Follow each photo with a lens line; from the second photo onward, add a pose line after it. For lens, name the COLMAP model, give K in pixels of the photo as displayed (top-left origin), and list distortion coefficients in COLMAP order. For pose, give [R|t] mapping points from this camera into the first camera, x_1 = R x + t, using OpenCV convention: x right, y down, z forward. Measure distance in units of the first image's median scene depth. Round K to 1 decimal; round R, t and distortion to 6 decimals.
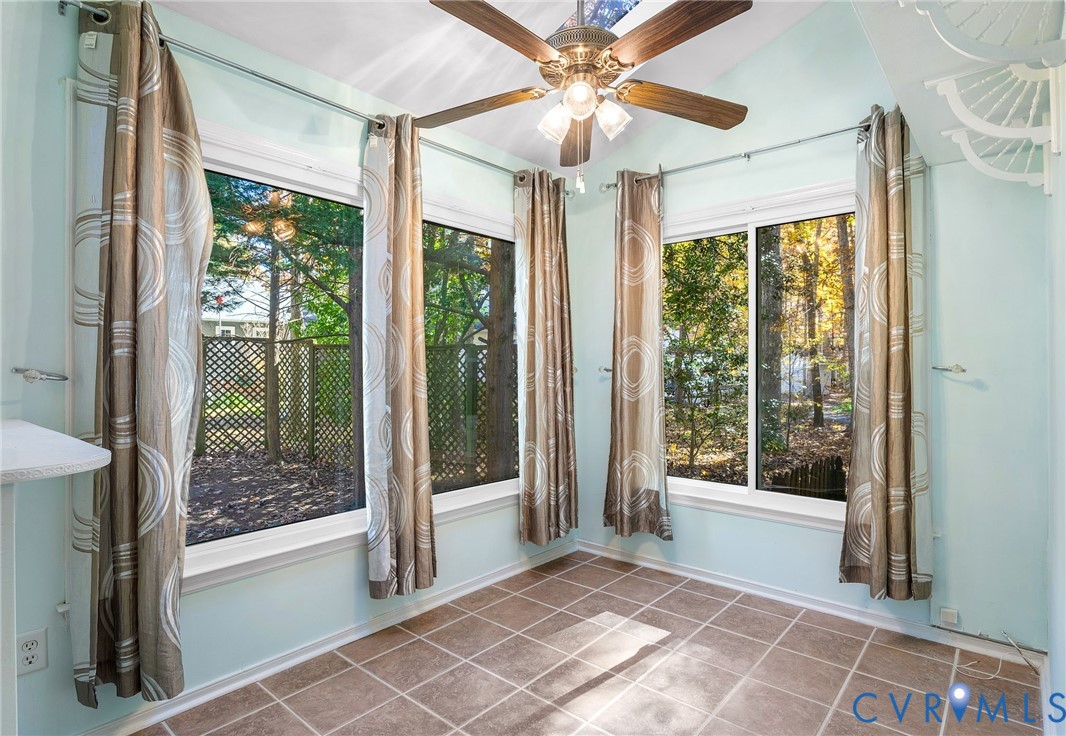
lens RADIAL K [[549.7, 0, 535.9], [0, 549.7, 368.2], [0, 0, 1]] dist [-0.002044, 0.000685]
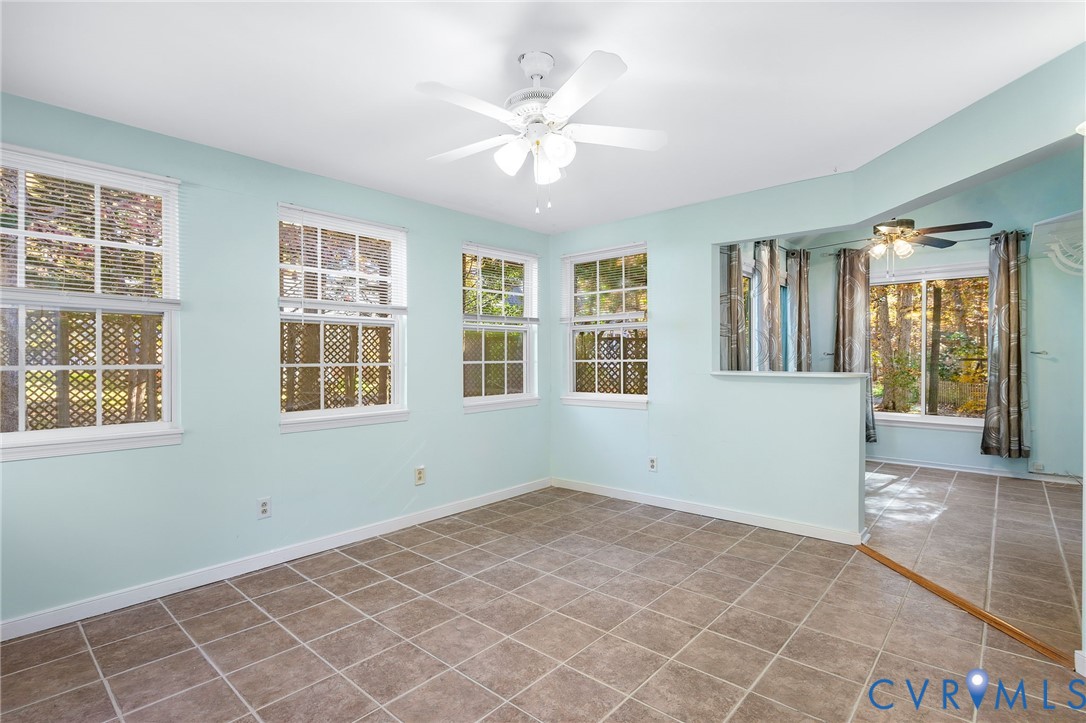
lens RADIAL K [[508.9, 0, 540.0], [0, 508.9, 359.5], [0, 0, 1]] dist [0.011055, -0.001035]
pose [[0.999264, 0.001306, -0.038343, -1.141315], [-0.001062, 0.999979, 0.006395, 0.016562], [0.038350, -0.006349, 0.999244, -1.106099]]
